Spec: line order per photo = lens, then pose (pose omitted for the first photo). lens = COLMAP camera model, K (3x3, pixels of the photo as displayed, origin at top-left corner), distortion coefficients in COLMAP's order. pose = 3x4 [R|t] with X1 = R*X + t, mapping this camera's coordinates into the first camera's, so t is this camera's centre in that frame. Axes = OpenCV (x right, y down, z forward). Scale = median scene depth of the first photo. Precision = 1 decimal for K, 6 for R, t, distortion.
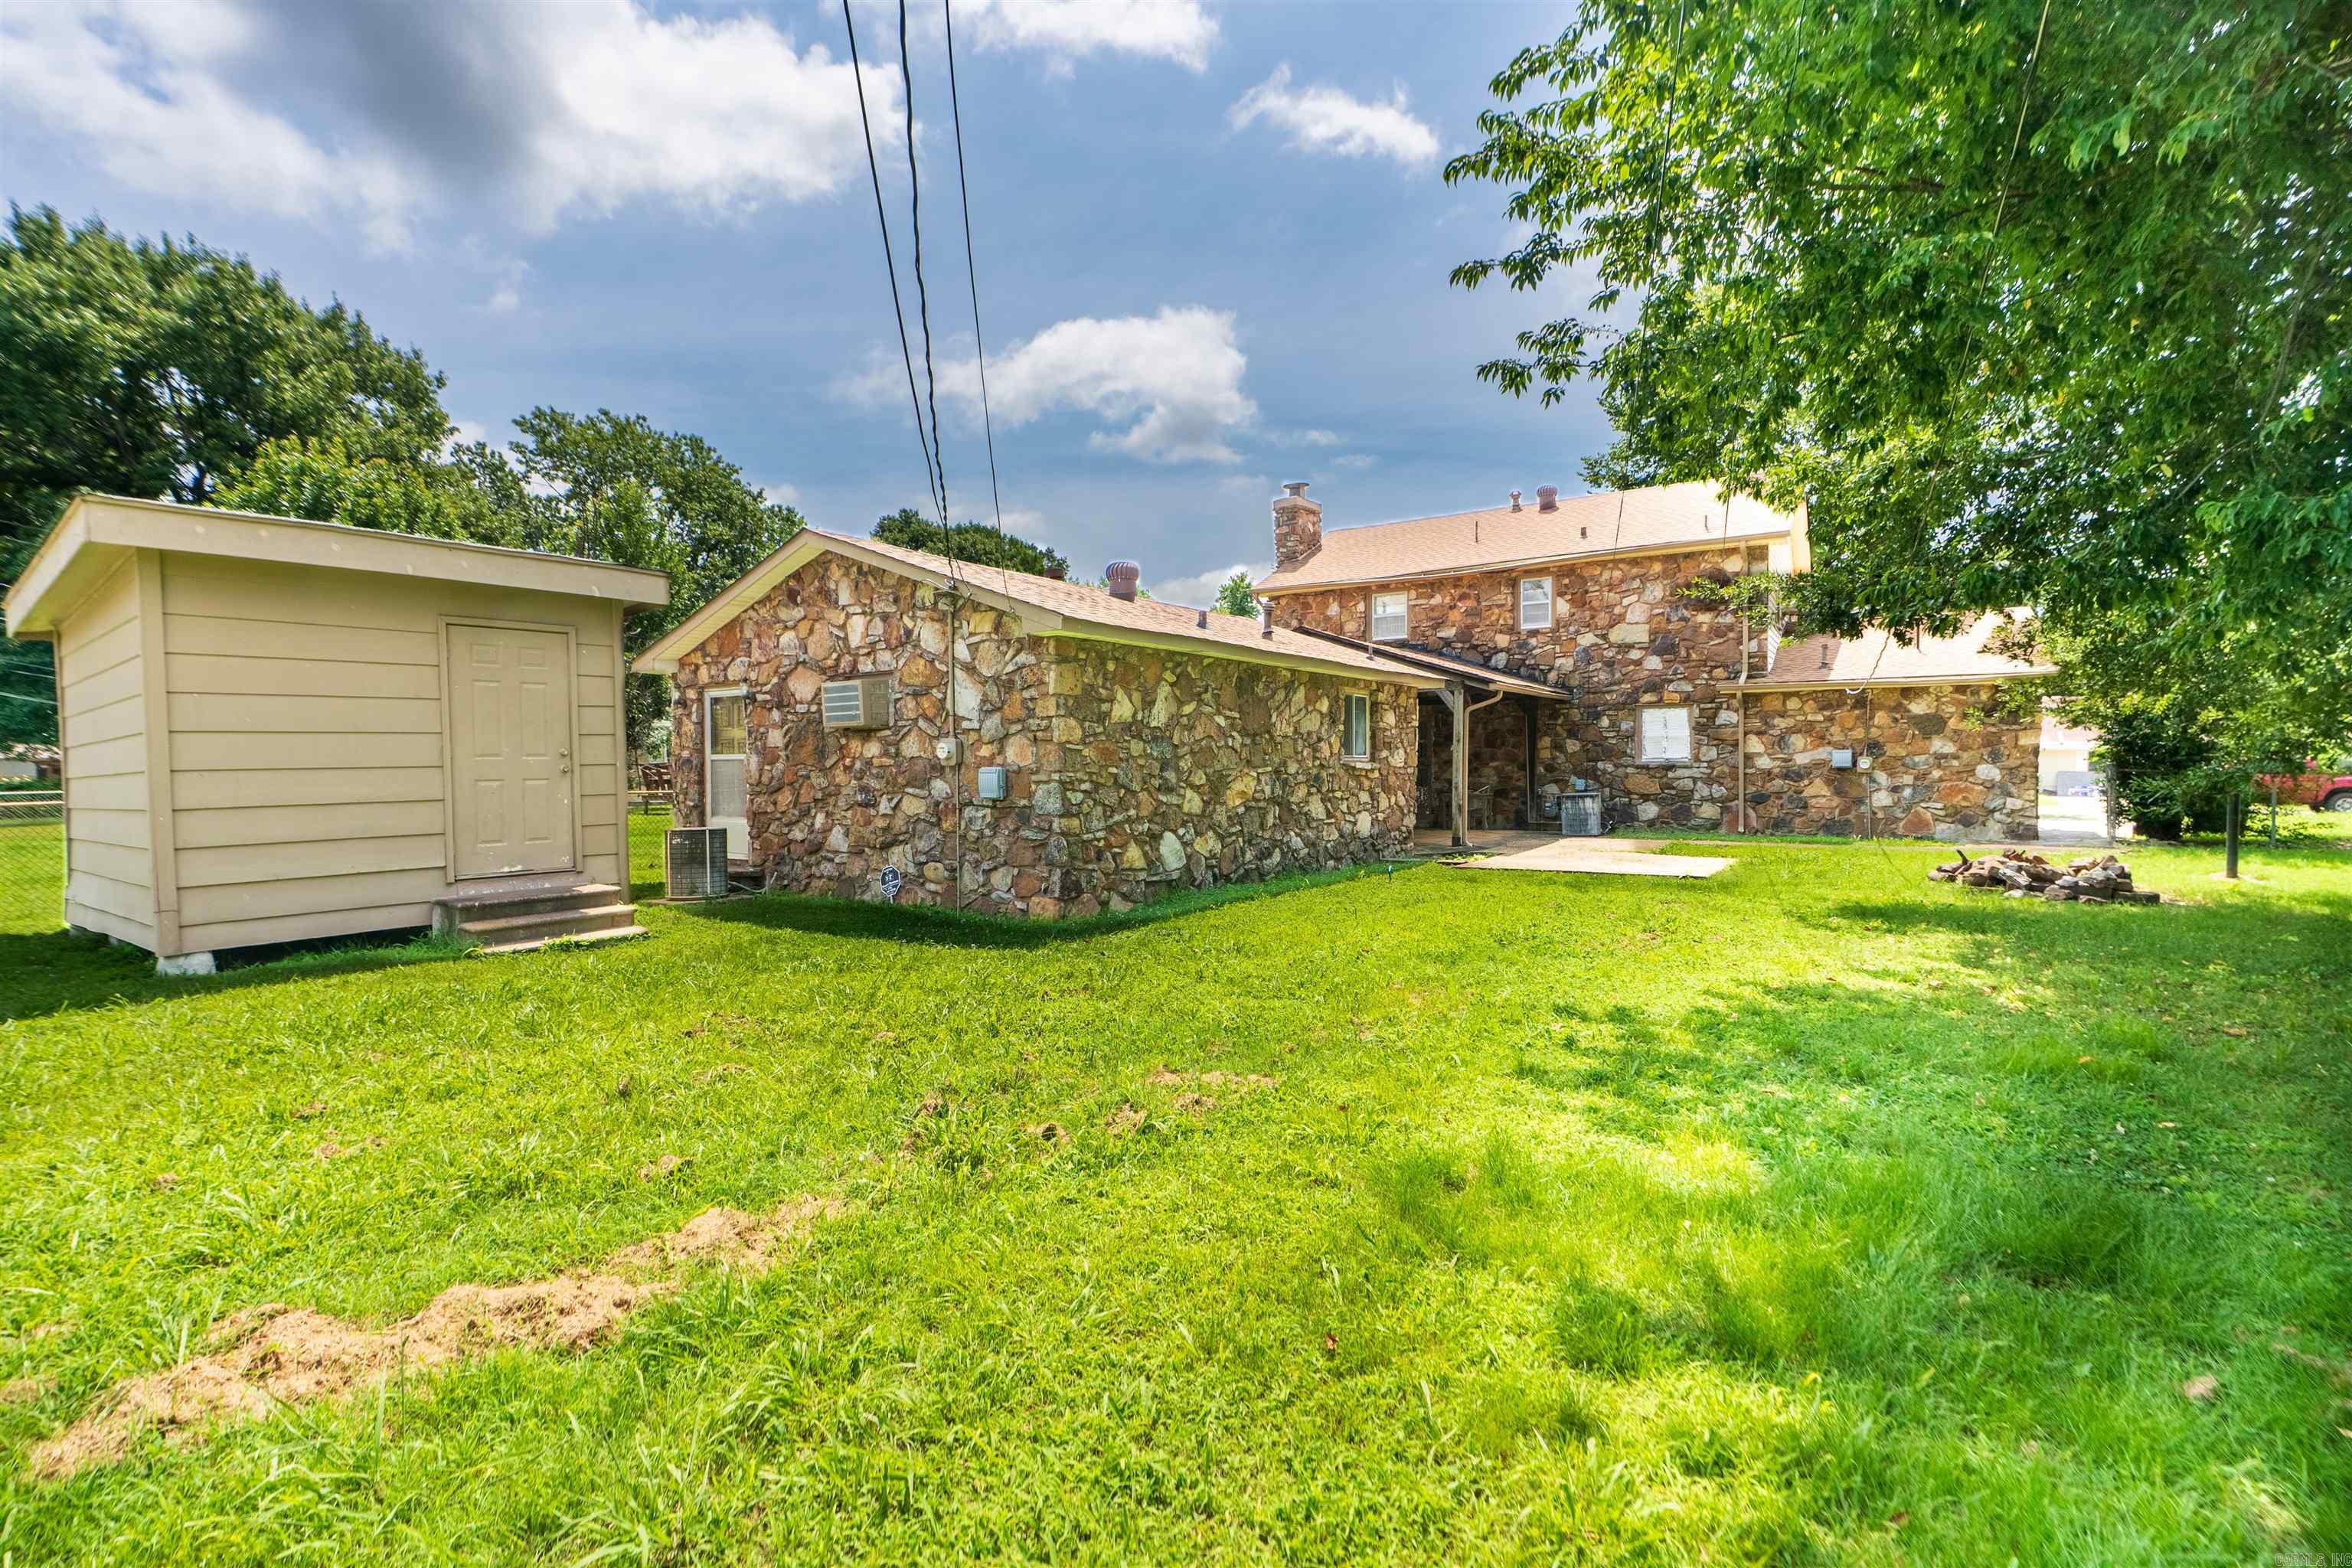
lens RADIAL K [[1077.6, 0, 1170.8], [0, 1077.6, 738.7], [0, 0, 1]] dist [-0.006515, 0.000258]
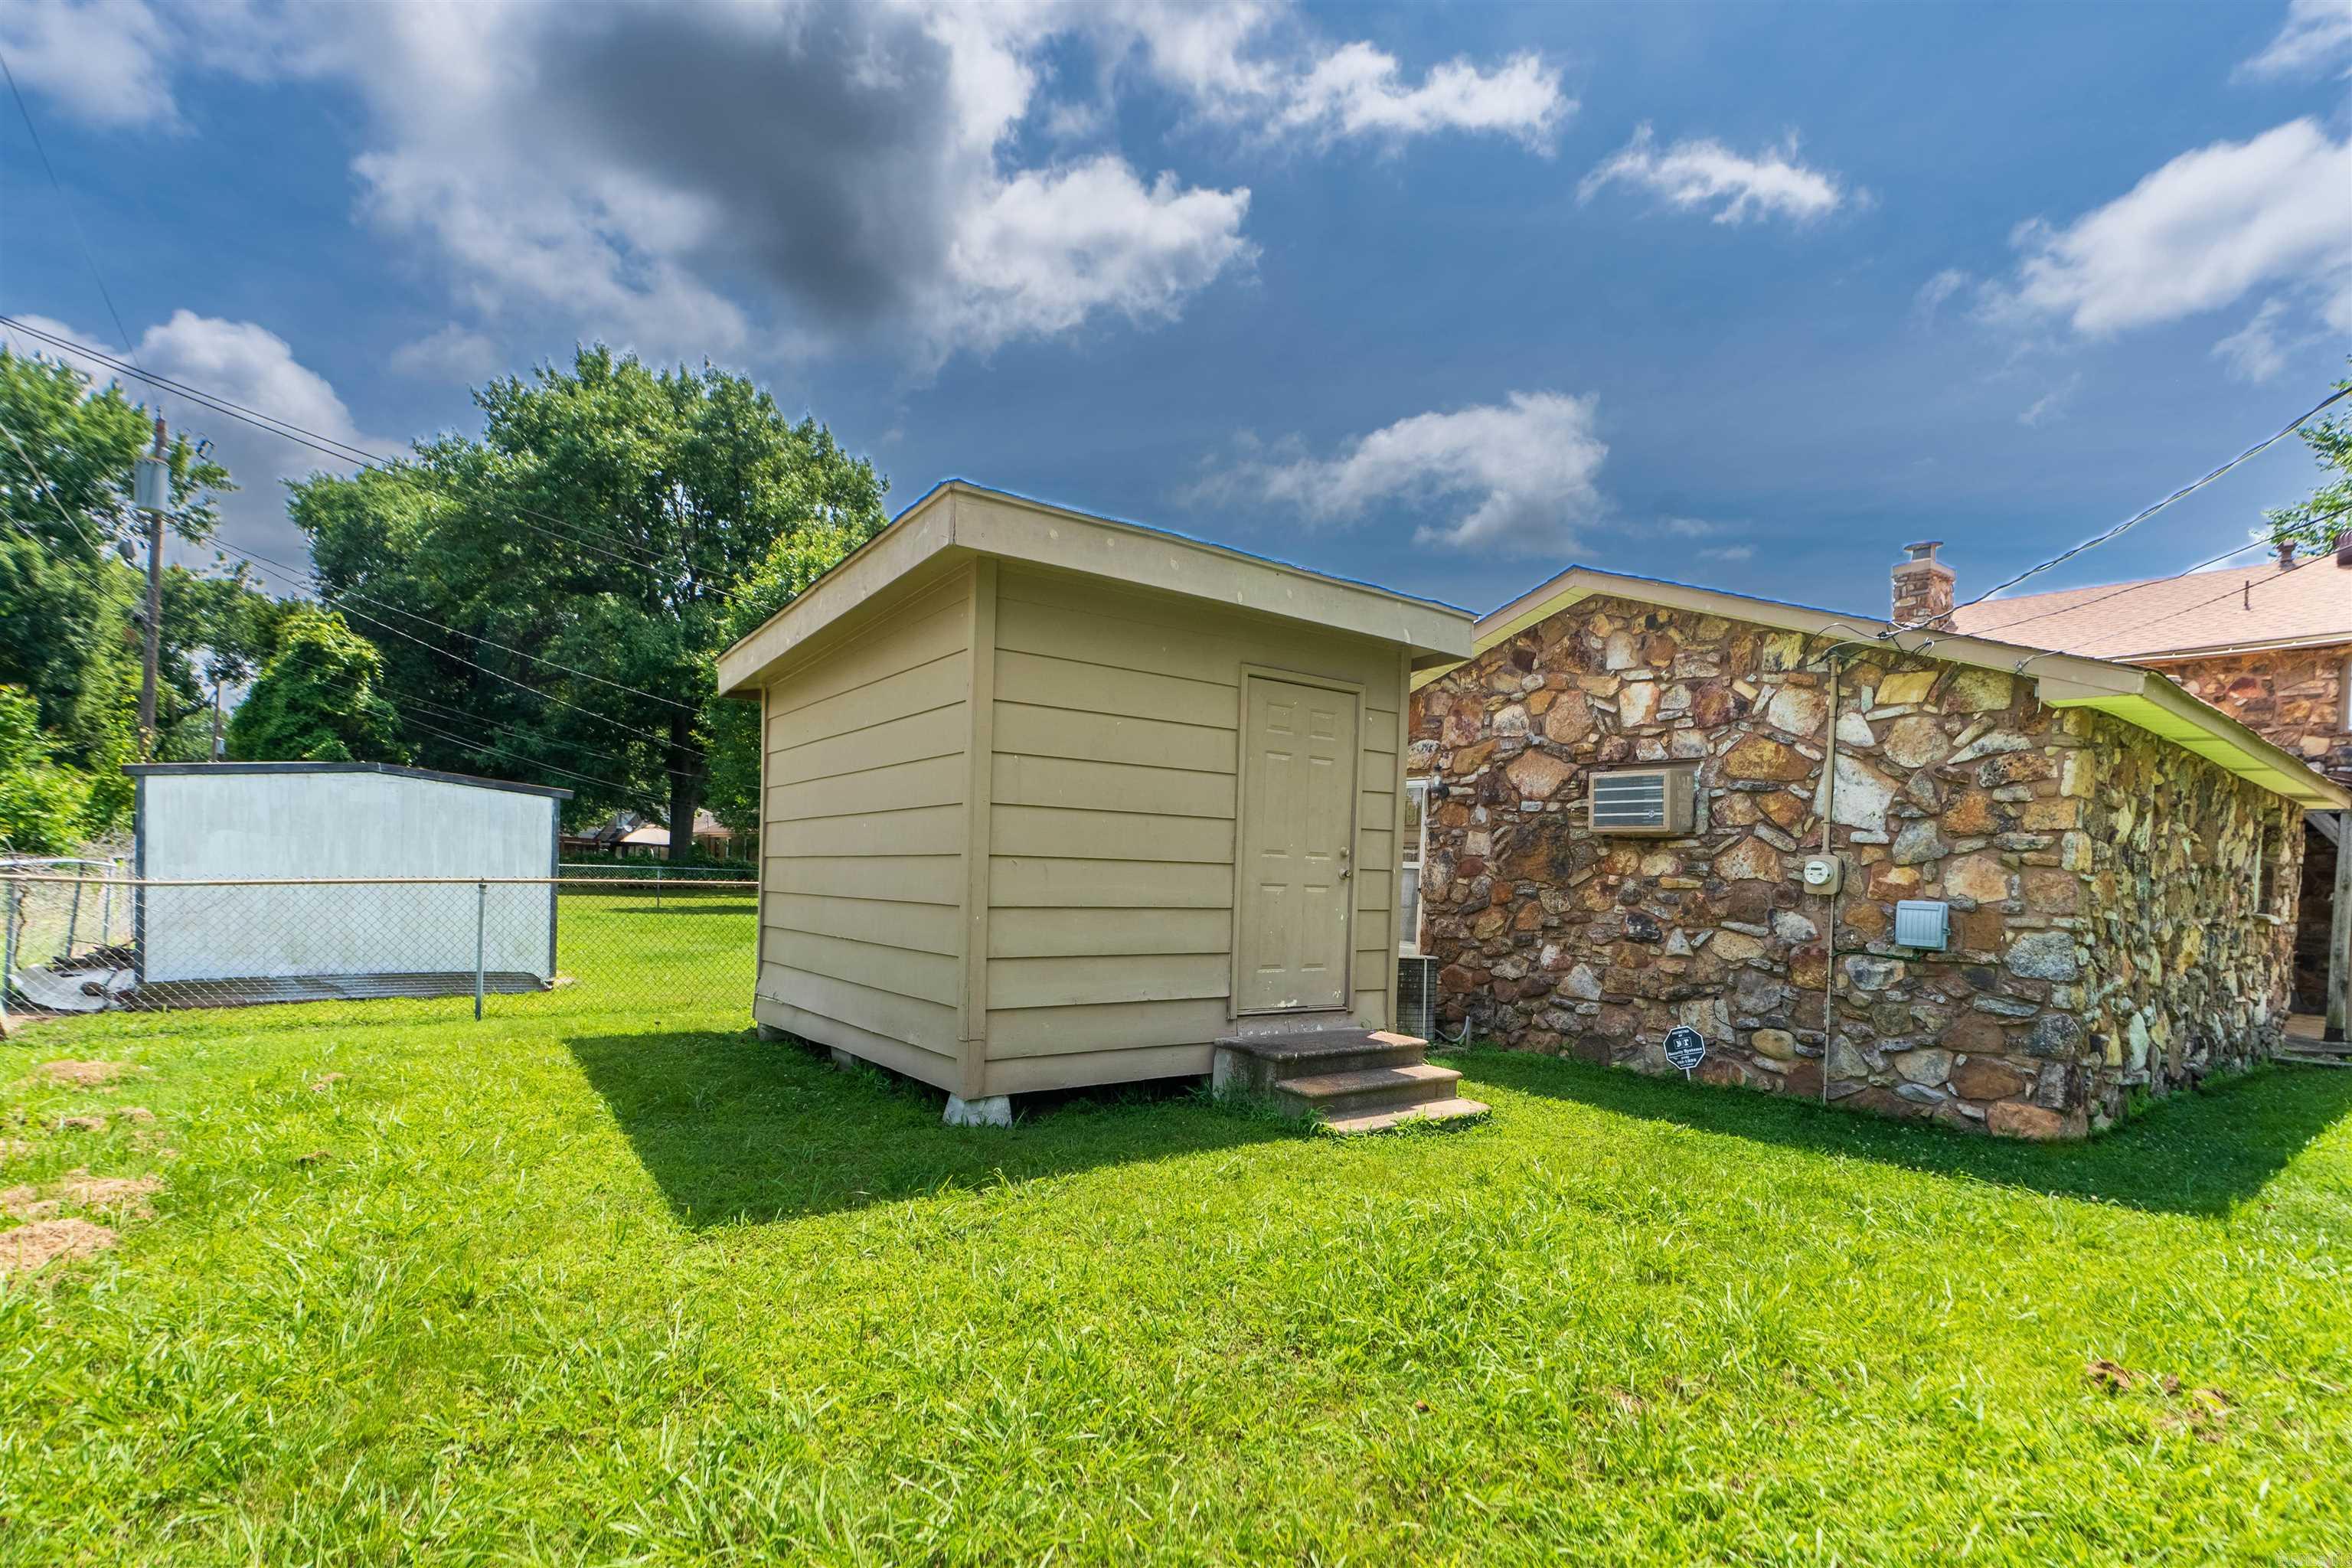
lens RADIAL K [[1122.5, 0, 1182.3], [0, 1122.5, 835.3], [0, 0, 1]] dist [-0.012845, -0.000227]
pose [[0.959025, 0.039421, -0.280567, -0.375021], [-0.043131, 0.999044, -0.007058, 0.009078], [0.280021, 0.018870, 0.959809, 0.177140]]
